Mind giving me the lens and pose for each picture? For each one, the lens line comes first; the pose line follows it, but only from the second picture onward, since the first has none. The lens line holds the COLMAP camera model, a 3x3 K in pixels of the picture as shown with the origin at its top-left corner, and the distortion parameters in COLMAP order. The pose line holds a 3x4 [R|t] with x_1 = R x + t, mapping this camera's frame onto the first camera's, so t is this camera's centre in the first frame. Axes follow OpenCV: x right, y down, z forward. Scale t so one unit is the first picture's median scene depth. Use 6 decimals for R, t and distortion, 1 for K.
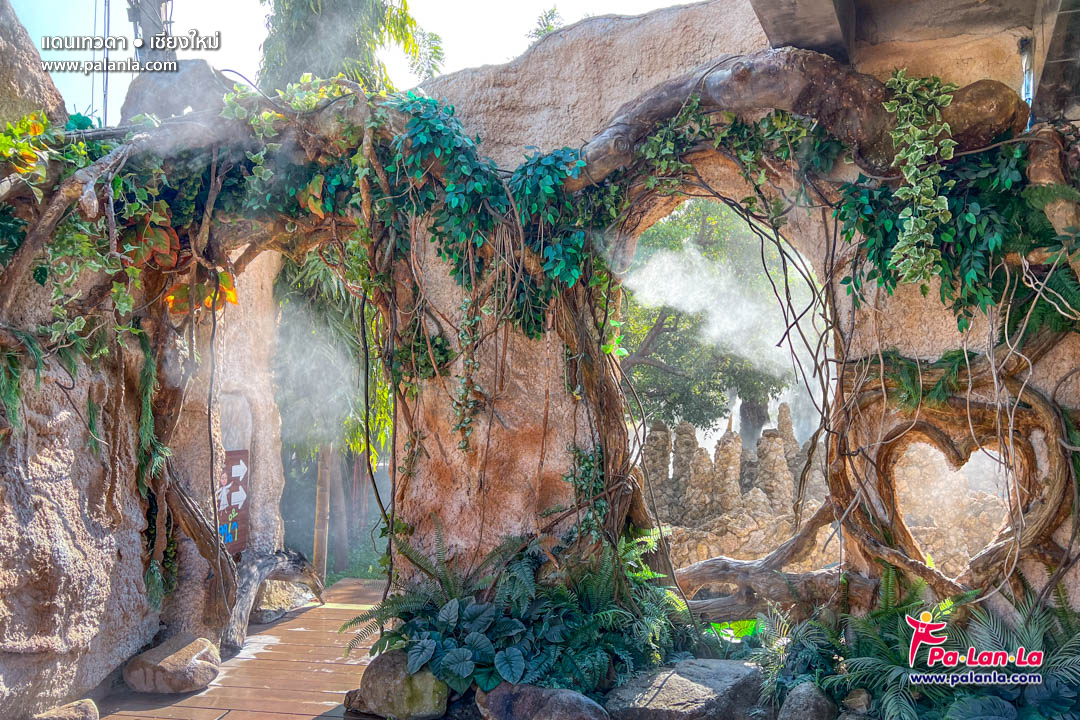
lens RADIAL K [[811.0, 0, 539.9], [0, 811.0, 360.8], [0, 0, 1]] dist [-0.000592, -0.000137]
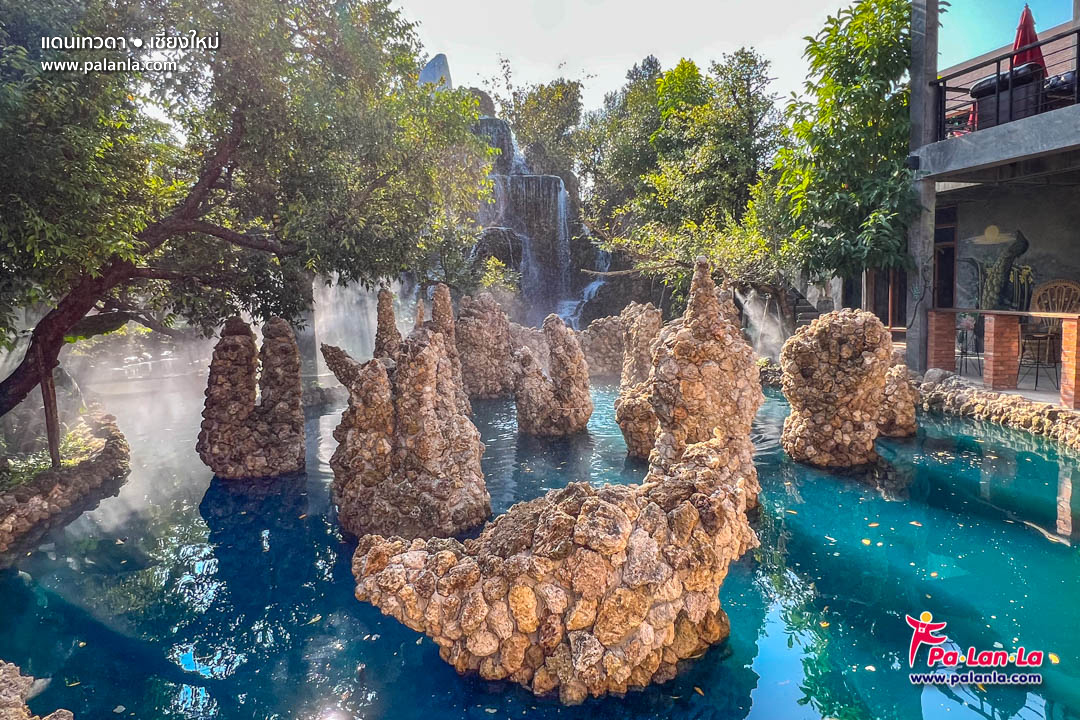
lens RADIAL K [[611.7, 0, 538.7], [0, 611.7, 358.6], [0, 0, 1]] dist [0.001131, 0.000011]
pose [[0.732381, -0.092433, 0.674592, -0.004112], [-0.004687, 0.990035, 0.140743, 0.045951], [-0.680879, -0.106239, 0.724649, 0.614064]]
